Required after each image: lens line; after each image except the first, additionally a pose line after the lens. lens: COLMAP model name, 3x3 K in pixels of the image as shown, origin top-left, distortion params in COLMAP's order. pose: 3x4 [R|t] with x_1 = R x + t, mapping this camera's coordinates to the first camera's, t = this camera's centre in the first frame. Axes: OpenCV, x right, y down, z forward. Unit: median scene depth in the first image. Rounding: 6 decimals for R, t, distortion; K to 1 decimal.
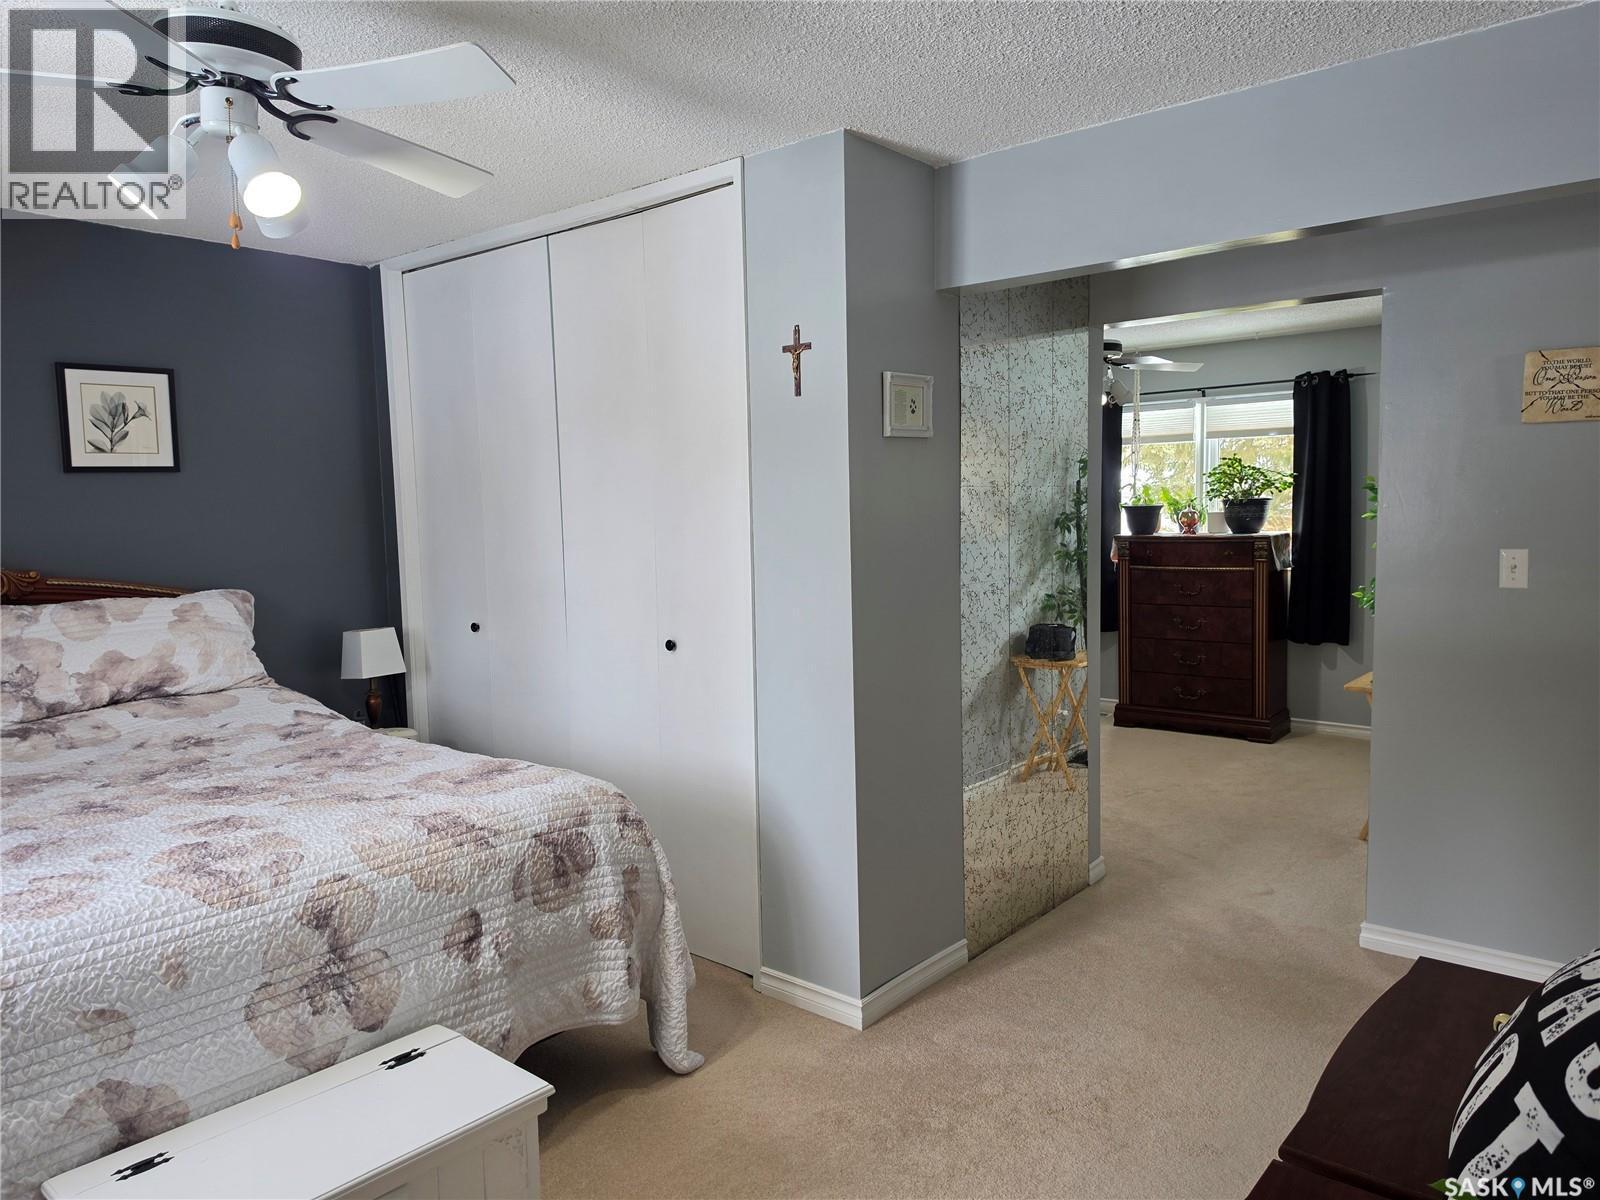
lens RADIAL K [[1111.2, 0, 799.2], [0, 1111.2, 589.7], [0, 0, 1]] dist [0.074474, -0.096750]
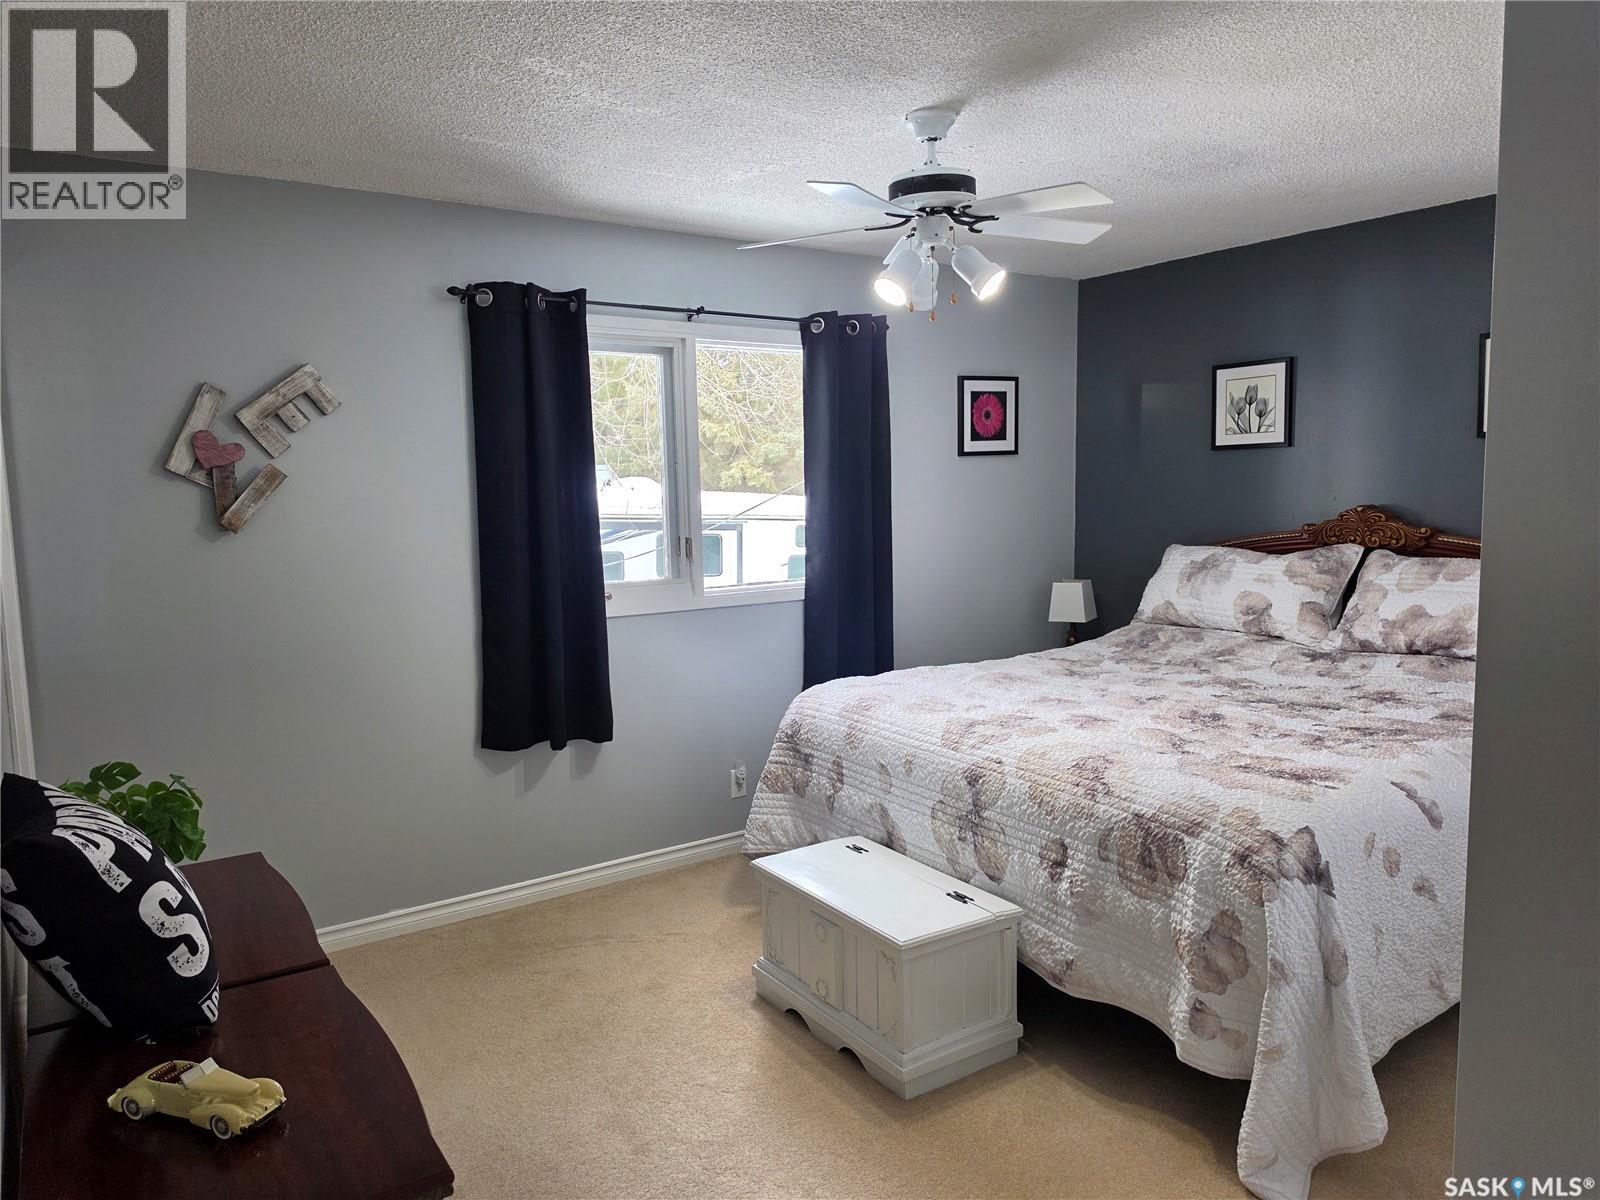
lens RADIAL K [[1106.8, 0, 805.2], [0, 1106.8, 600.1], [0, 0, 1]] dist [0.116939, -0.154052]
pose [[-0.280796, 0.123815, -0.951748, 0.756386], [-0.050978, 0.988320, 0.143612, -0.098013], [0.958413, 0.088844, -0.271205, 0.930216]]
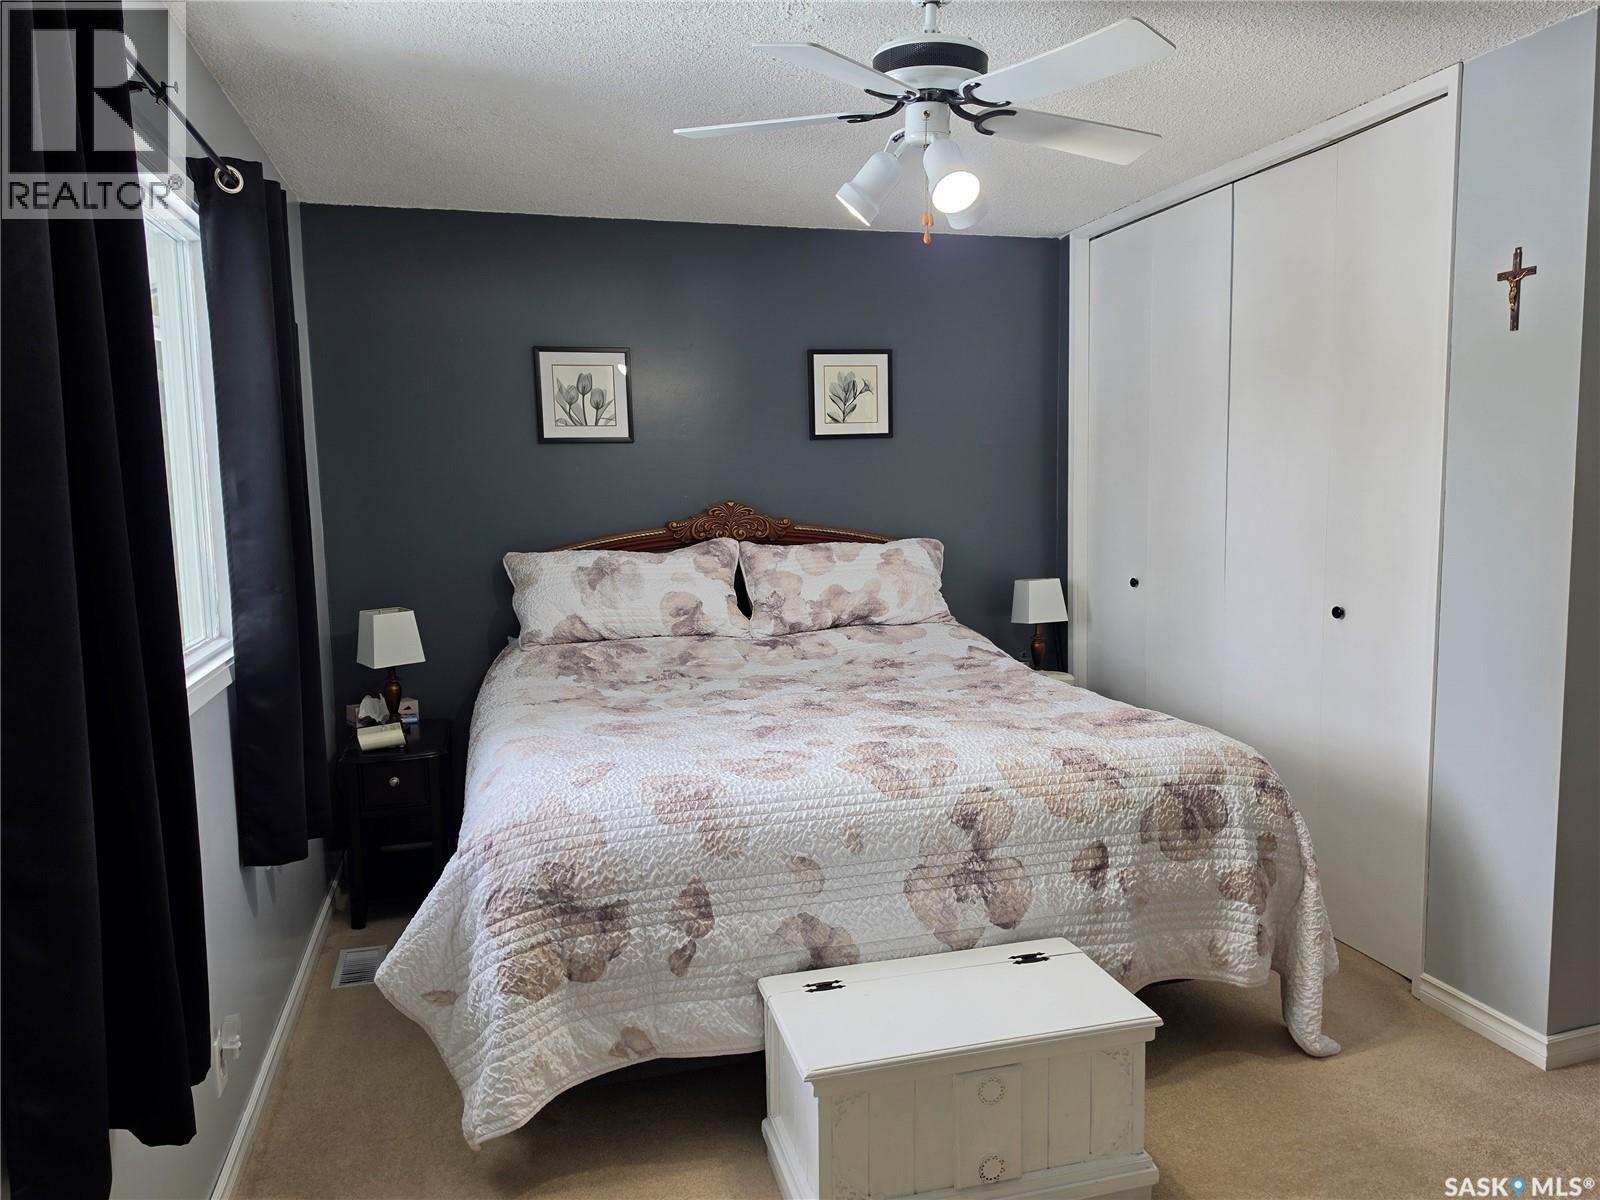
lens RADIAL K [[1106.8, 0, 805.2], [0, 1106.8, 600.1], [0, 0, 1]] dist [0.116939, -0.154052]
pose [[0.829198, 0.064054, -0.555273, 0.048800], [-0.038963, 0.997619, 0.056897, 0.004525], [0.557595, -0.025544, 0.829720, -0.034546]]
